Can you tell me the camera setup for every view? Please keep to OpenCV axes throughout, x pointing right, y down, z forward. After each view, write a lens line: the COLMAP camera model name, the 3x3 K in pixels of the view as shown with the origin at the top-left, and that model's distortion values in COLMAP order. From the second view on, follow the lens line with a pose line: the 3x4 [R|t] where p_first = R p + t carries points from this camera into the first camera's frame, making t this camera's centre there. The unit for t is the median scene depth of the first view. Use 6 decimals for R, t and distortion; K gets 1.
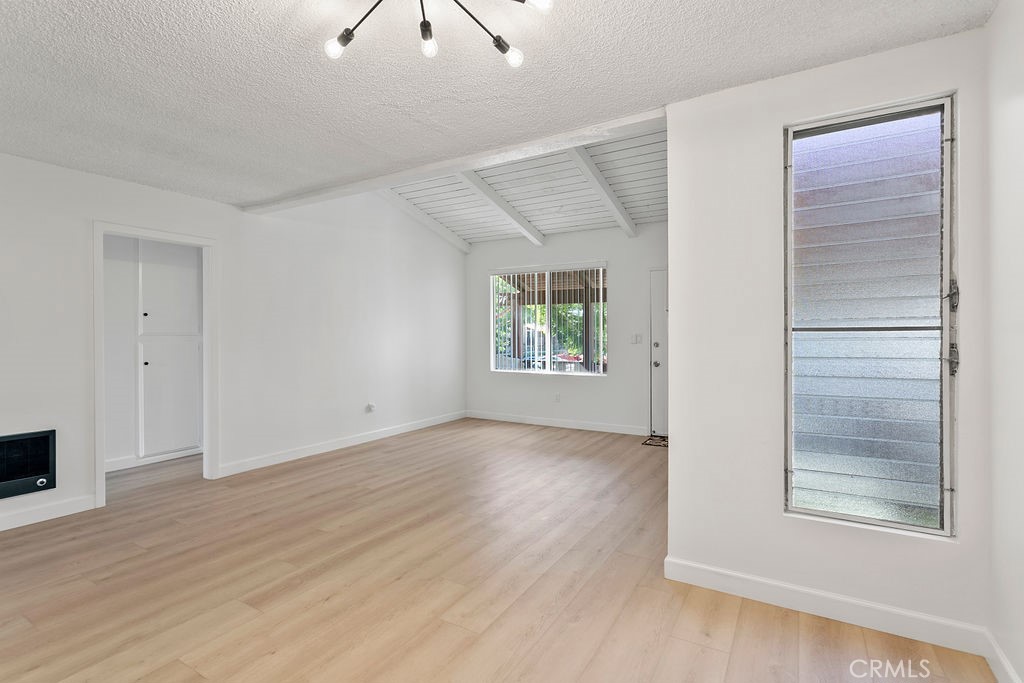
lens RADIAL K [[494.9, 0, 497.0], [0, 494.9, 336.5], [0, 0, 1]] dist [-0.002396, -0.000237]
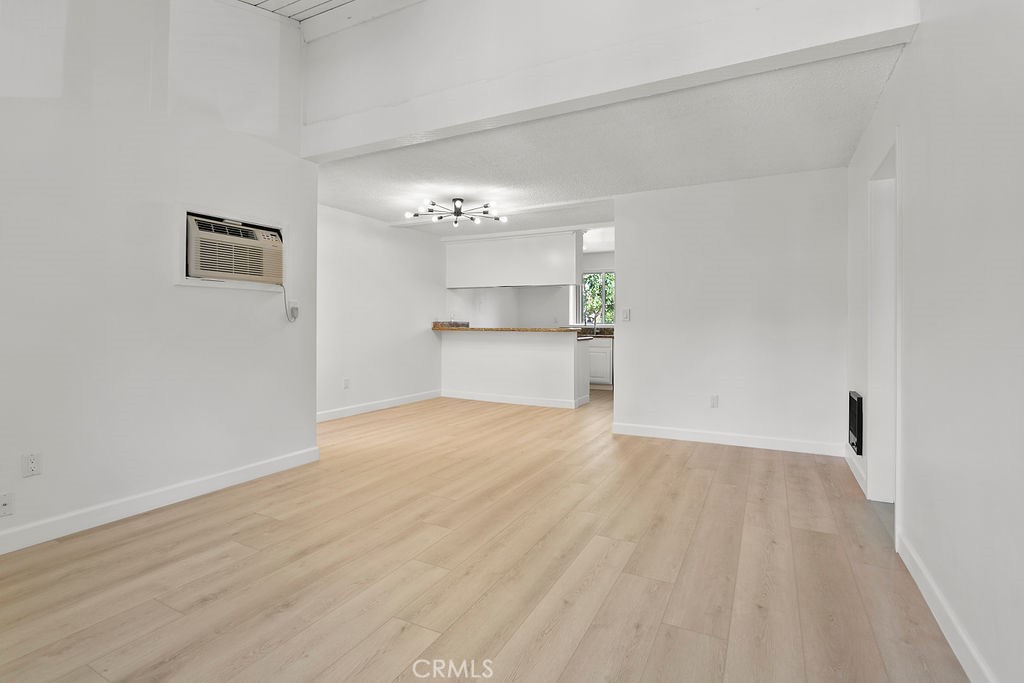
lens RADIAL K [[493.6, 0, 505.0], [0, 493.6, 320.4], [0, 0, 1]] dist [0.001130, 0.000609]
pose [[-0.997505, -0.002665, -0.070545, -0.086579], [-0.002442, 0.999992, -0.003247, 0.029998], [0.070553, -0.003067, -0.997503, 1.620470]]
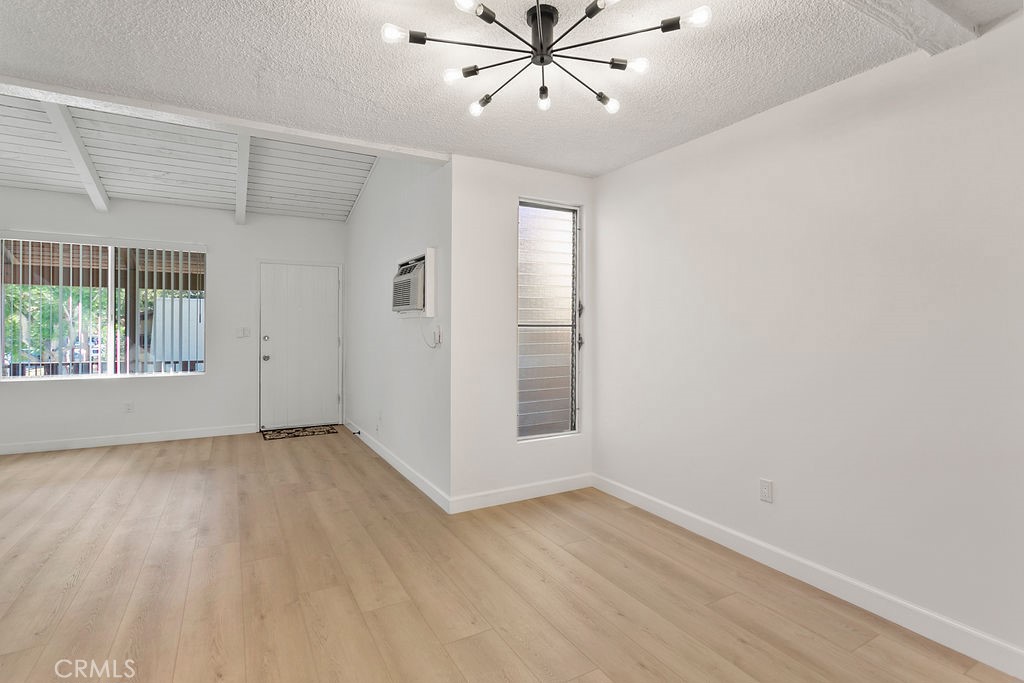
lens RADIAL K [[503.1, 0, 504.9], [0, 503.1, 326.3], [0, 0, 1]] dist [-0.002067, 0.000963]
pose [[0.491551, 0.006103, 0.870827, -0.464089], [0.000109, 0.999975, -0.007070, 0.000185], [-0.870849, 0.003570, 0.491538, 0.136365]]
